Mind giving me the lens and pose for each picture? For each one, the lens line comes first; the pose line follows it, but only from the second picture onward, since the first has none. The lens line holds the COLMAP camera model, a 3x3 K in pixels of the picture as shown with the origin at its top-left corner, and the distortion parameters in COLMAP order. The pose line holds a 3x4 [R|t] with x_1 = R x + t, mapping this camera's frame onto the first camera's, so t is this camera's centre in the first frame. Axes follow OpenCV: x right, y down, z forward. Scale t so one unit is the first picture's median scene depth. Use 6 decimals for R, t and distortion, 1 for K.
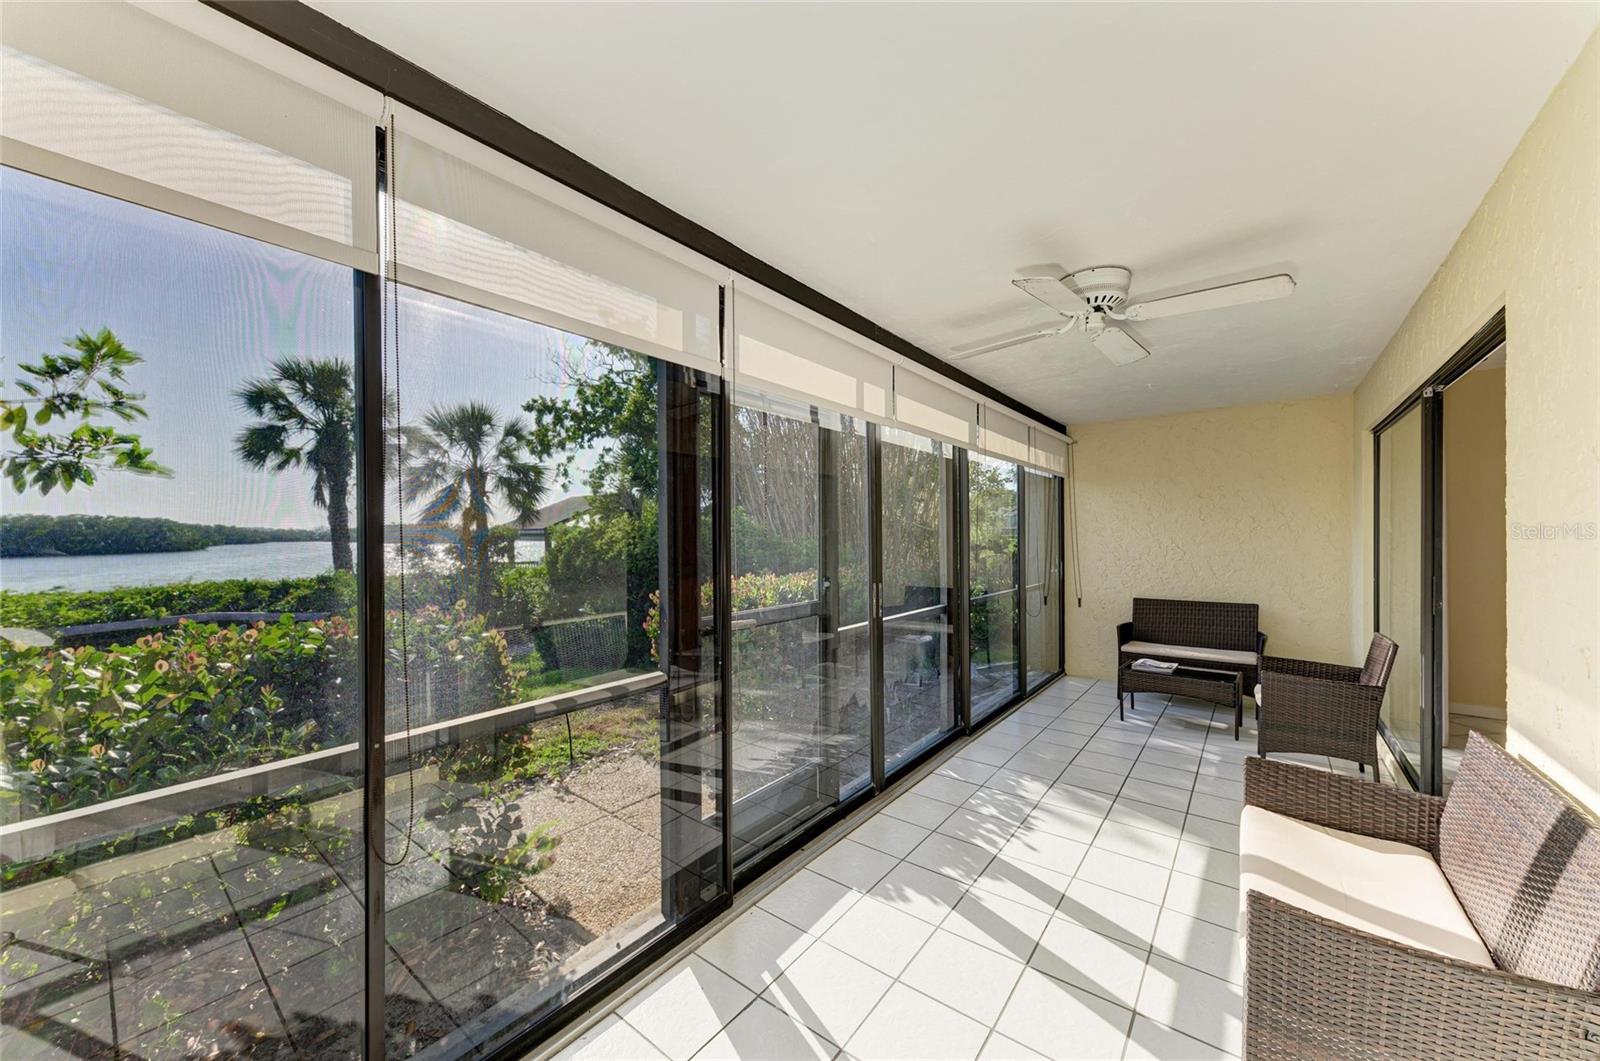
lens RADIAL K [[590.9, 0, 790.8], [0, 590.9, 534.0], [0, 0, 1]] dist [0.024841, -0.006224]
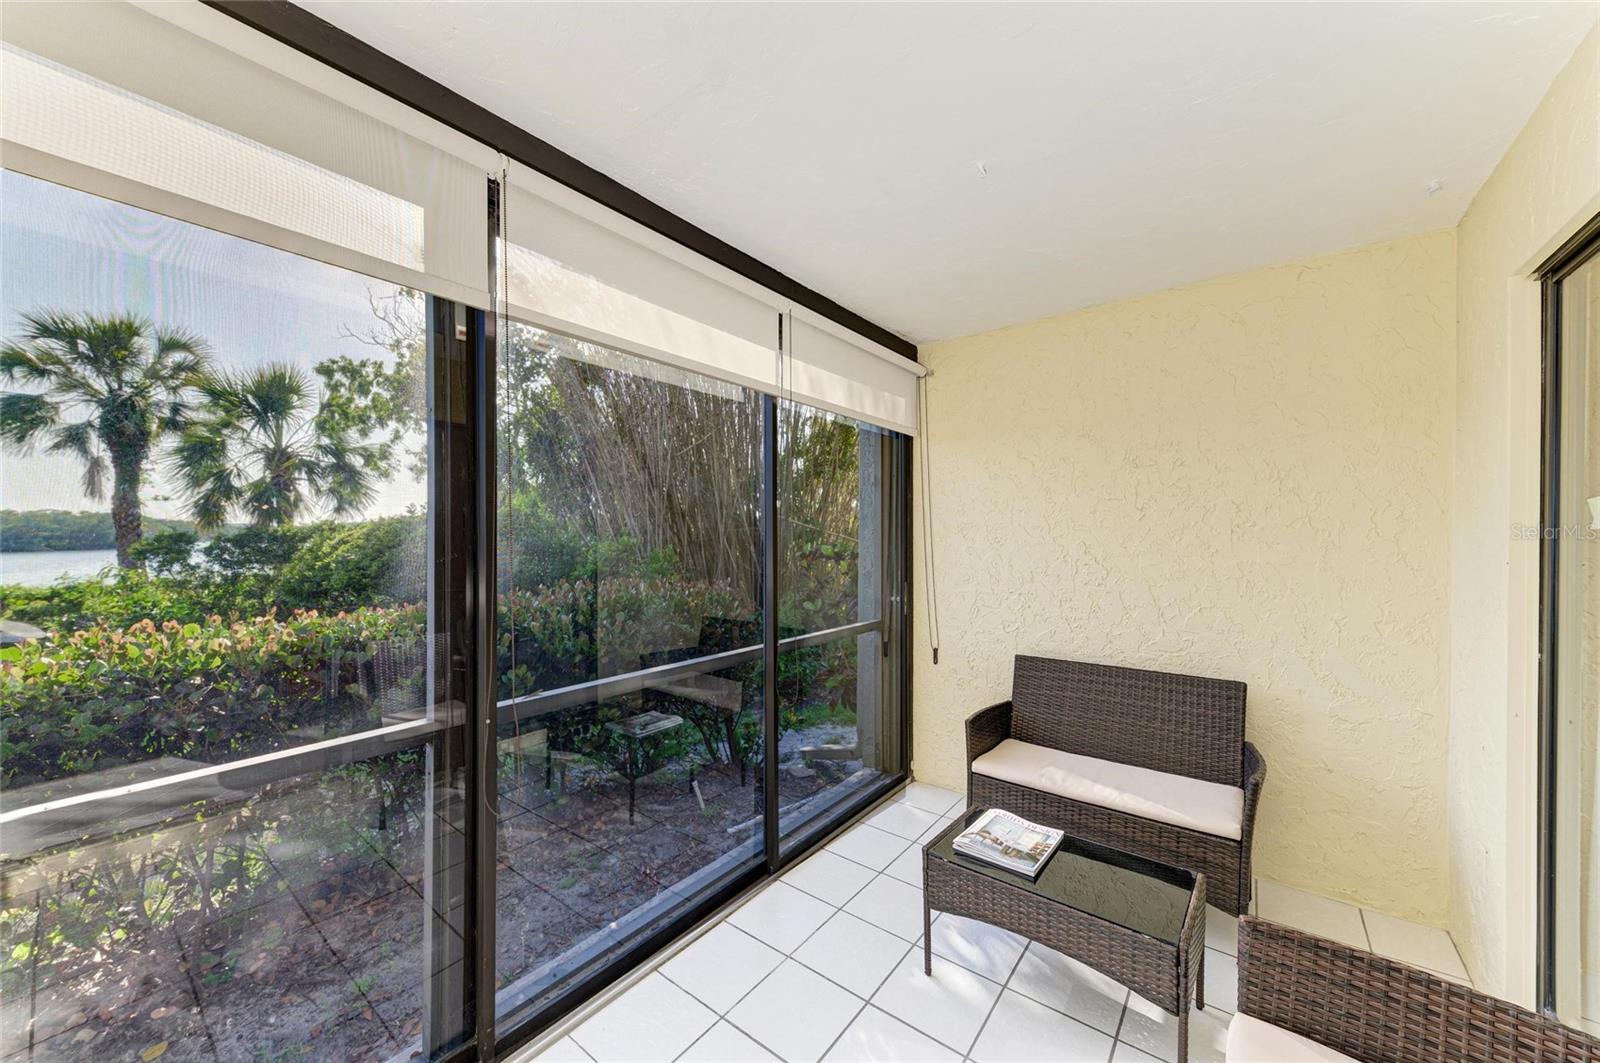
lens RADIAL K [[570.3, 0, 802.0], [0, 570.3, 535.5], [0, 0, 1]] dist [0.016411, -0.005458]
pose [[0.999990, 0.003810, -0.002494, 0.251894], [-0.003798, 0.999980, 0.005028, -0.001237], [0.002513, -0.005019, 0.999984, 0.318637]]
